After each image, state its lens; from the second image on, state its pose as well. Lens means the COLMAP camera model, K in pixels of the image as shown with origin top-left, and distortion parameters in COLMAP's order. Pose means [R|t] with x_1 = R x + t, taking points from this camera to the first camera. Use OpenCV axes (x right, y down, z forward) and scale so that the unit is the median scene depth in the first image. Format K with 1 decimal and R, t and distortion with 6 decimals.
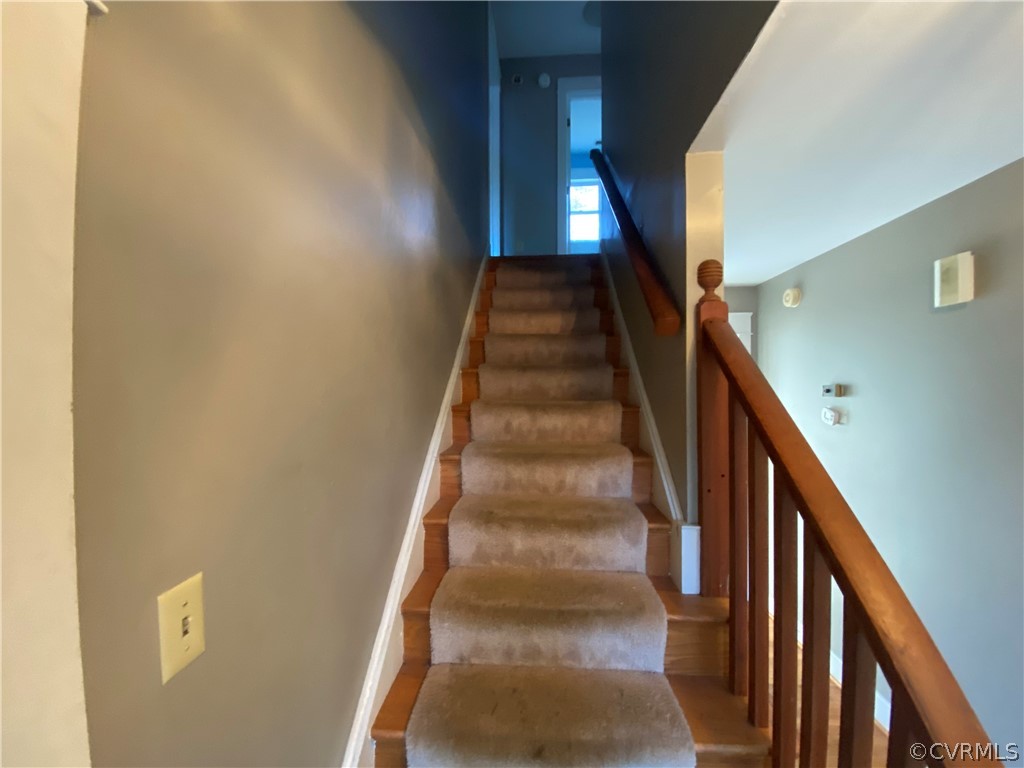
lens RADIAL K [[410.5, 0, 508.3], [0, 410.5, 376.0], [0, 0, 1]] dist [-0.000690, -0.000164]
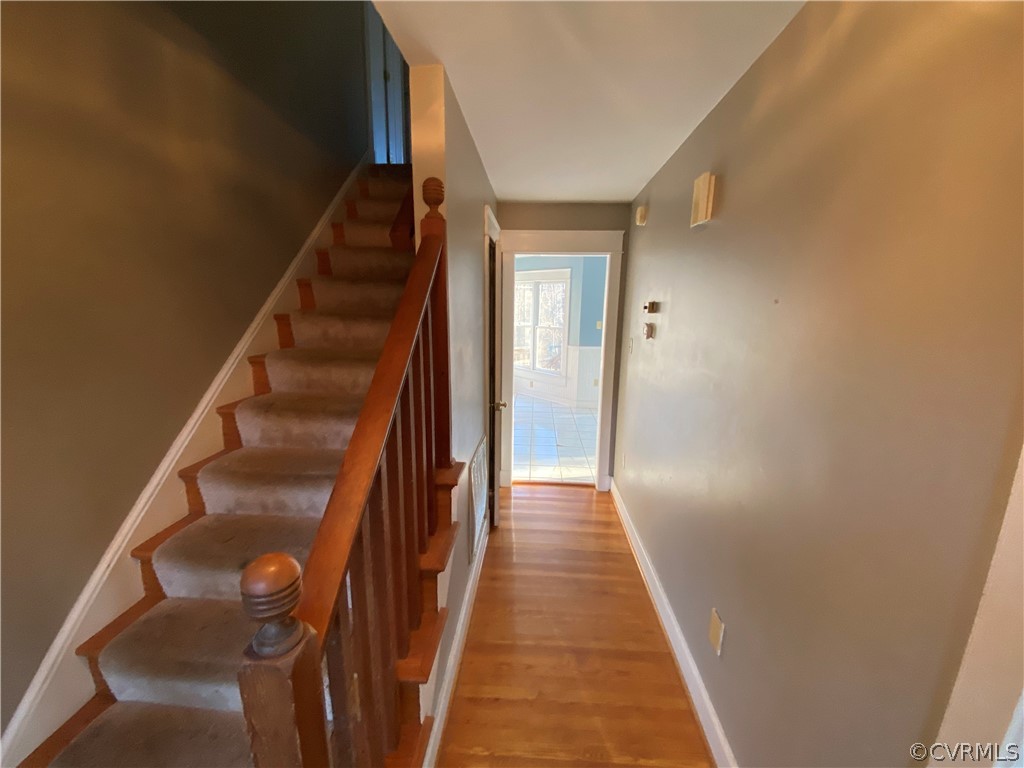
lens RADIAL K [[413.1, 0, 512.0], [0, 413.1, 384.0], [0, 0, 1]] dist [0.001403, 0.000039]
pose [[0.999529, 0.012507, 0.028023, 0.619280], [-0.018138, 0.977381, 0.210705, 0.013925], [-0.024754, -0.211114, 0.977148, -0.166575]]
